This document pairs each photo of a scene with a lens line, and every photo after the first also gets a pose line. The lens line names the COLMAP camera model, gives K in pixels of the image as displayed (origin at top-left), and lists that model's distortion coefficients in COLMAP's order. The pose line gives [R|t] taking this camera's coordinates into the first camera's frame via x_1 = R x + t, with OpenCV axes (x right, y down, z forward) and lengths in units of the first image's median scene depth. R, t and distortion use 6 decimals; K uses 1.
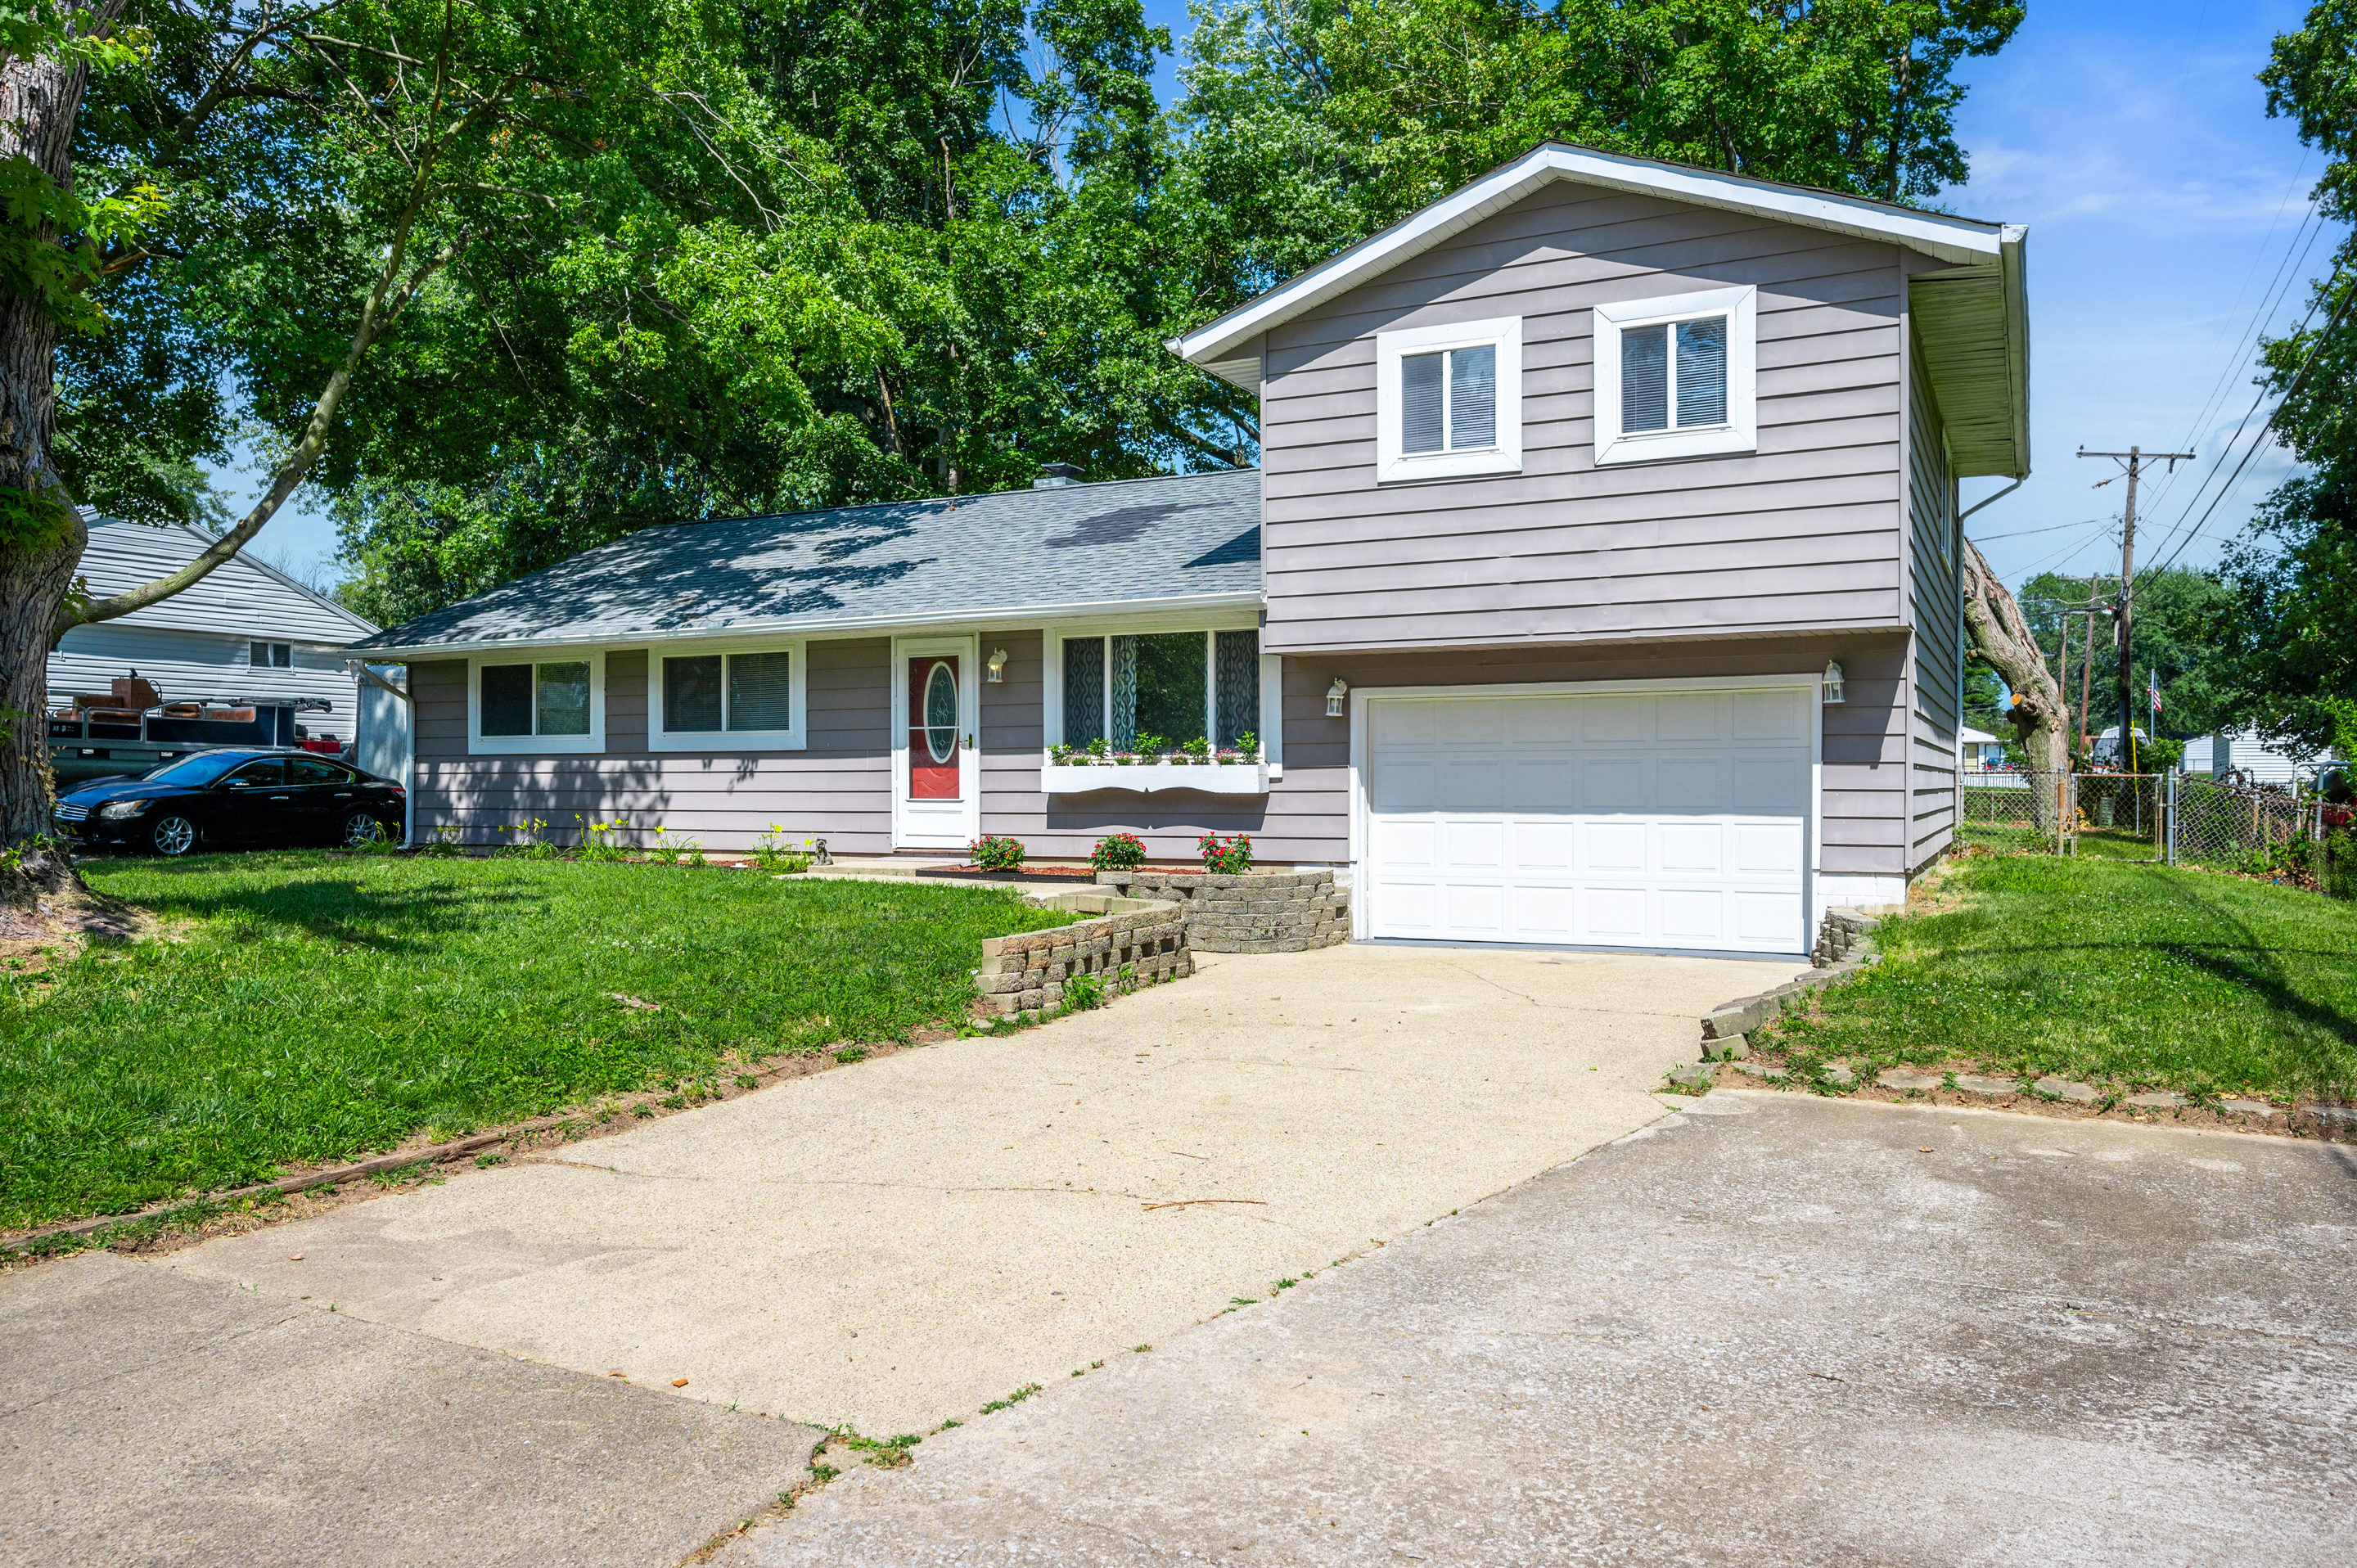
lens RADIAL K [[1651.3, 0, 1175.9], [0, 1651.3, 778.4], [0, 0, 1]] dist [0.011783, 0.001361]
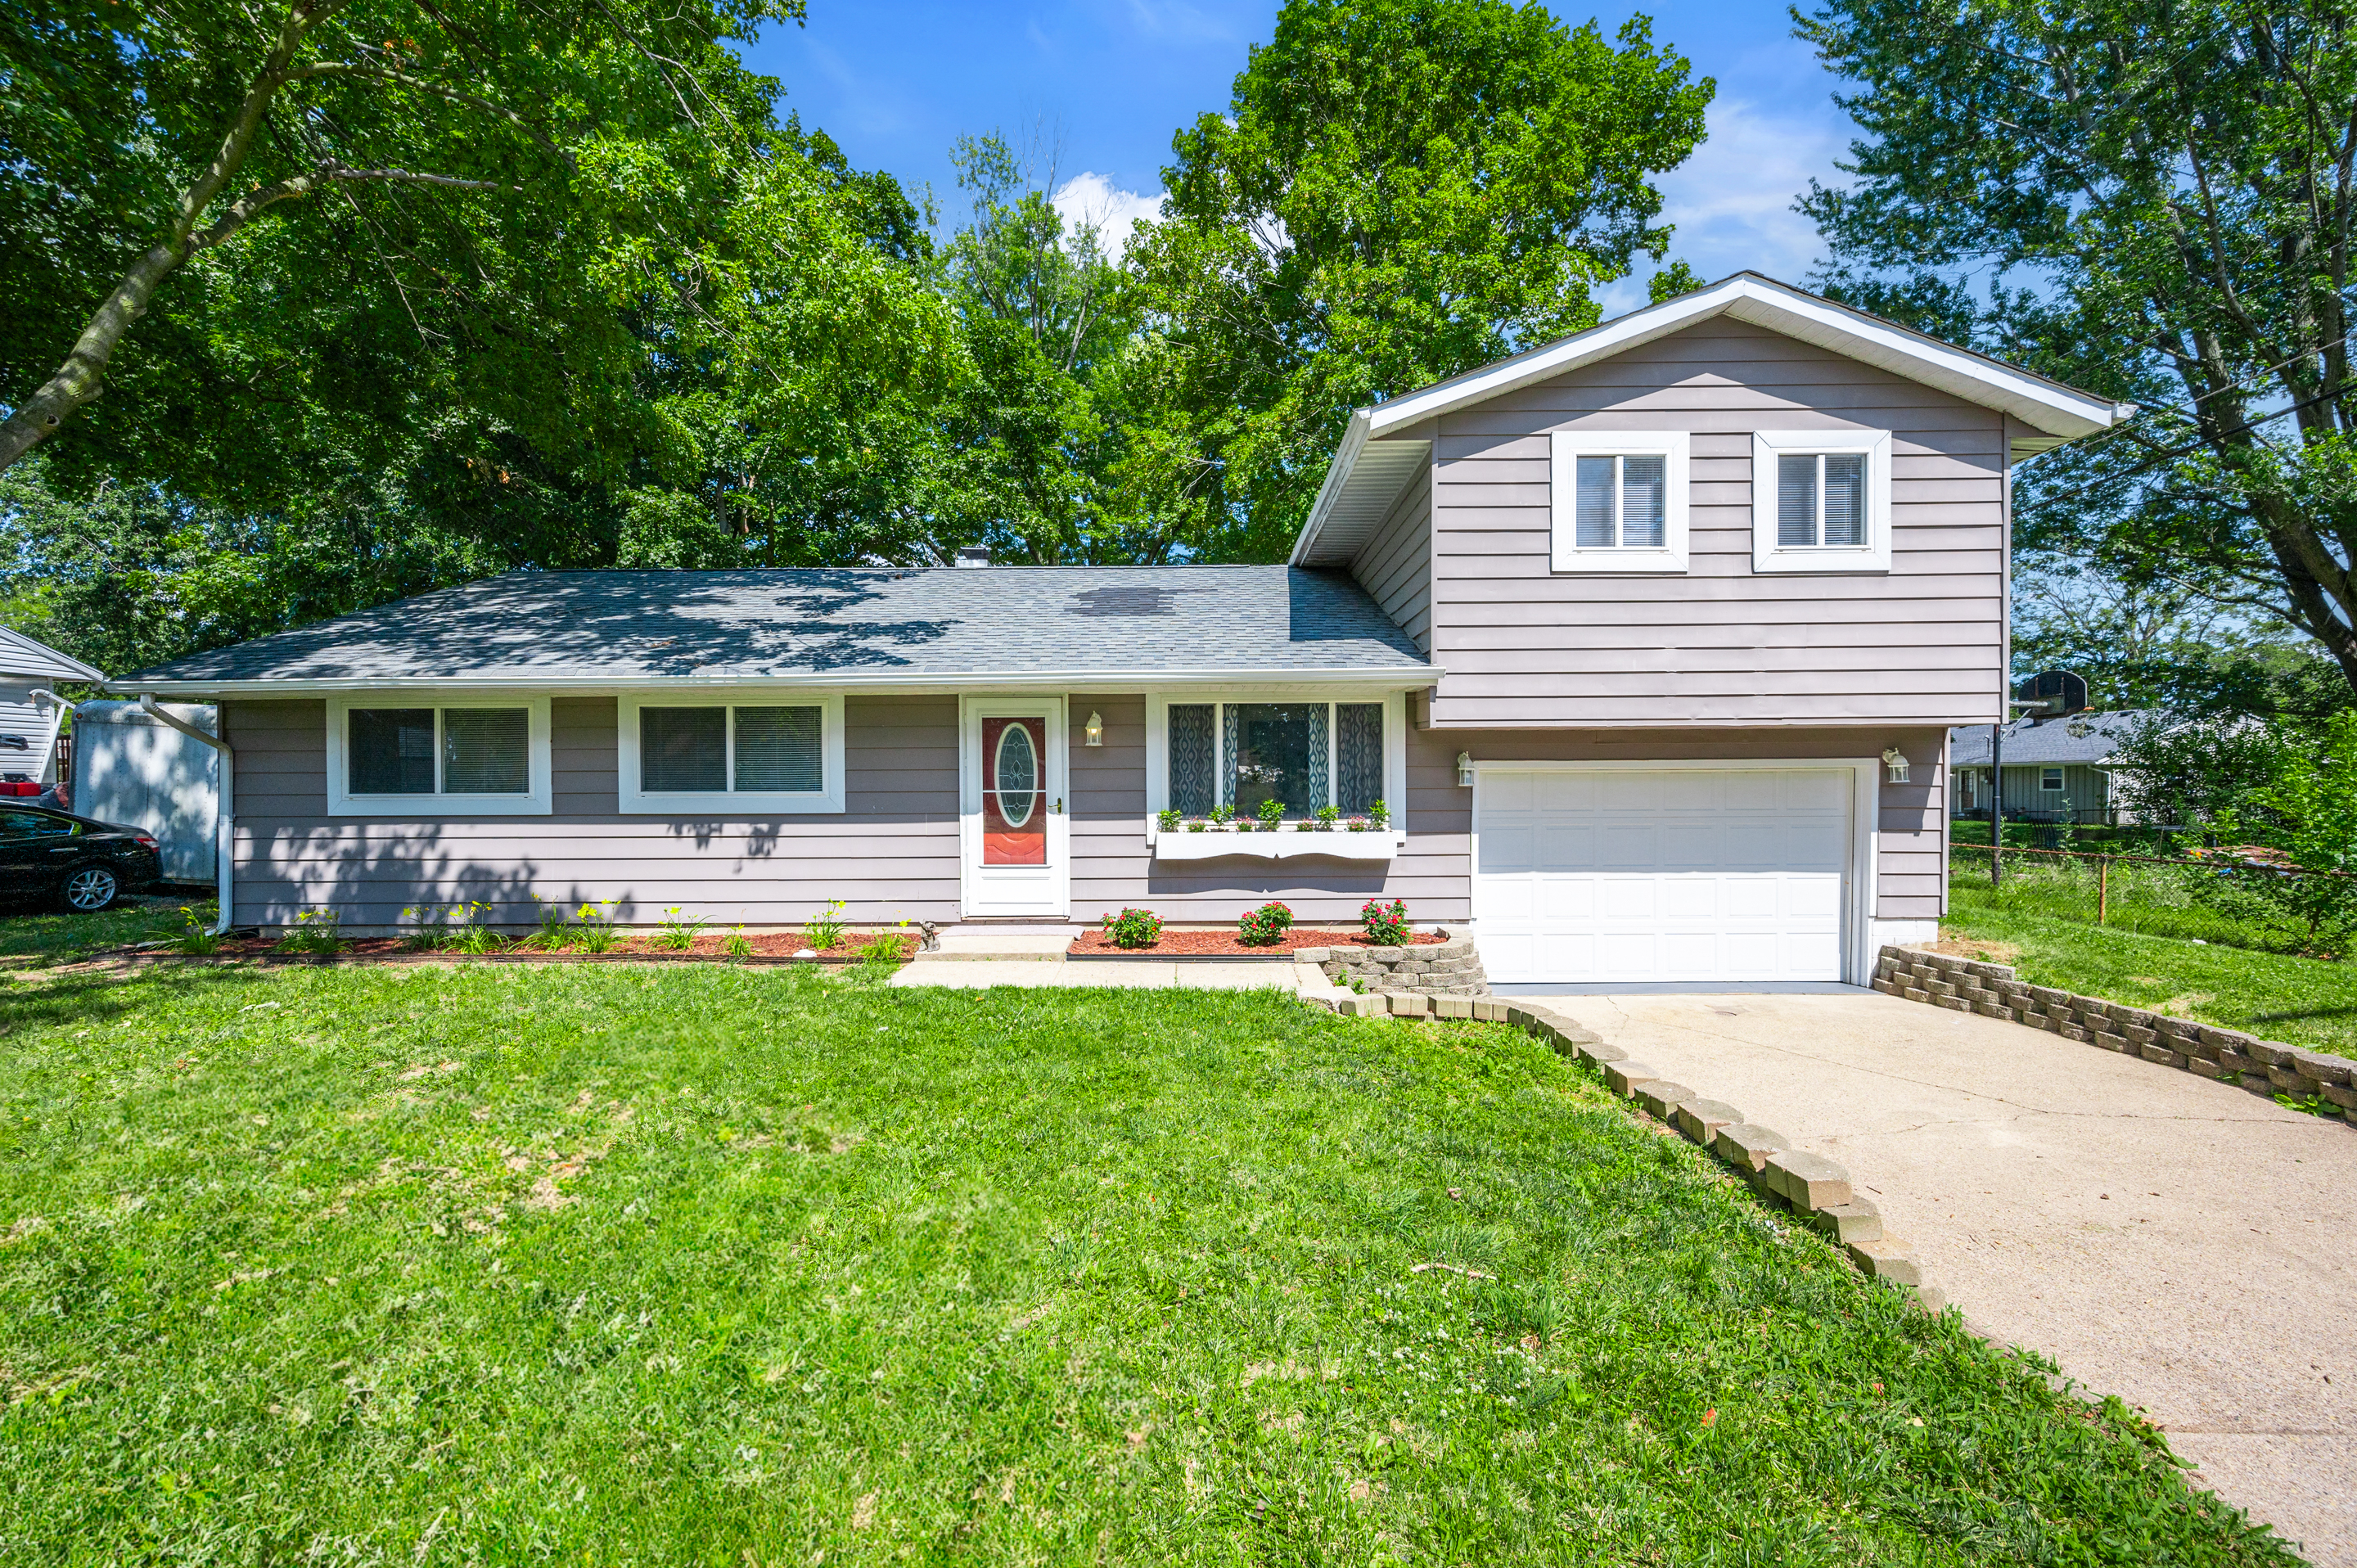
lens RADIAL K [[935.5, 0, 1177.9], [0, 935.5, 800.2], [0, 0, 1]] dist [-0.001788, 0.000072]
pose [[0.895712, -0.007692, 0.444568, -0.320080], [0.001838, 0.999906, 0.013597, -0.034602], [-0.444630, -0.011362, 0.895642, 0.493120]]
